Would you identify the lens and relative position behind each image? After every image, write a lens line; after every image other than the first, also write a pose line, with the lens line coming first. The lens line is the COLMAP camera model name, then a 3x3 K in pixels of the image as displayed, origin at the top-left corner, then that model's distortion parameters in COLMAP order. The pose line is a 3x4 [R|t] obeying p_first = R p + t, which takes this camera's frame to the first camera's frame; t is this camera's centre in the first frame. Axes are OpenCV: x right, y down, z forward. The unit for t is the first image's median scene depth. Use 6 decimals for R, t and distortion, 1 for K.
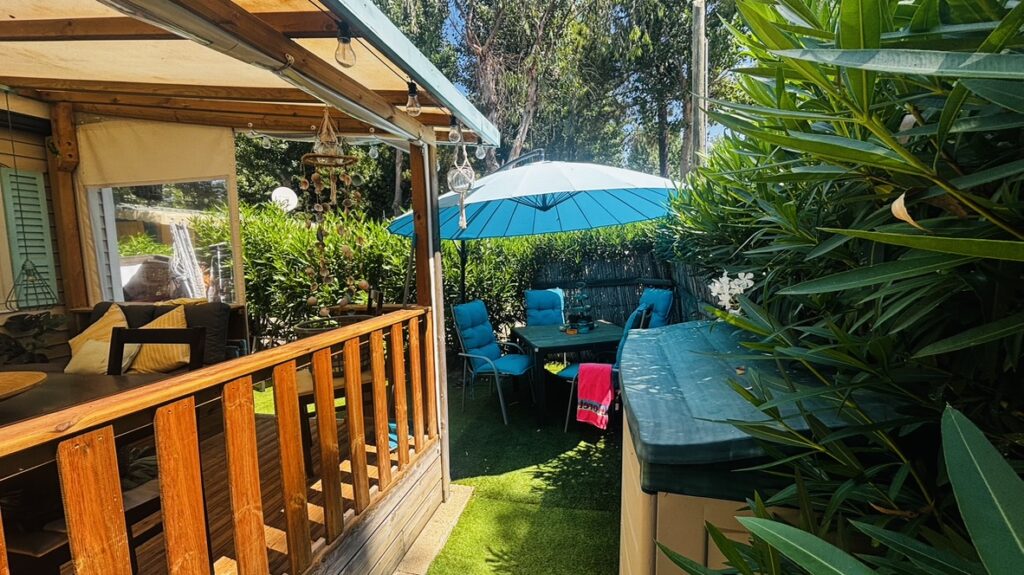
lens RADIAL K [[431.5, 0, 512.5], [0, 431.5, 290.7], [0, 0, 1]] dist [0.000059, 0.000002]
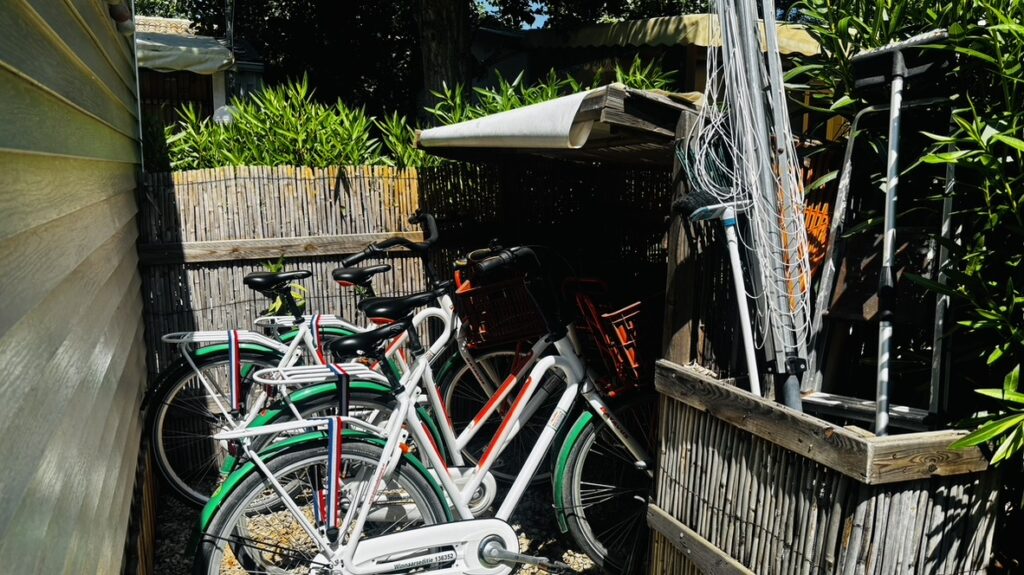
lens RADIAL K [[743.2, 0, 511.8], [0, 743.2, 287.9], [0, 0, 1]] dist [-0.014954, -0.018250]
pose [[0.593901, 0.163455, -0.787759, -0.525825], [-0.105735, 0.986509, 0.124979, -0.026118], [0.797560, 0.009069, 0.603172, 0.689144]]
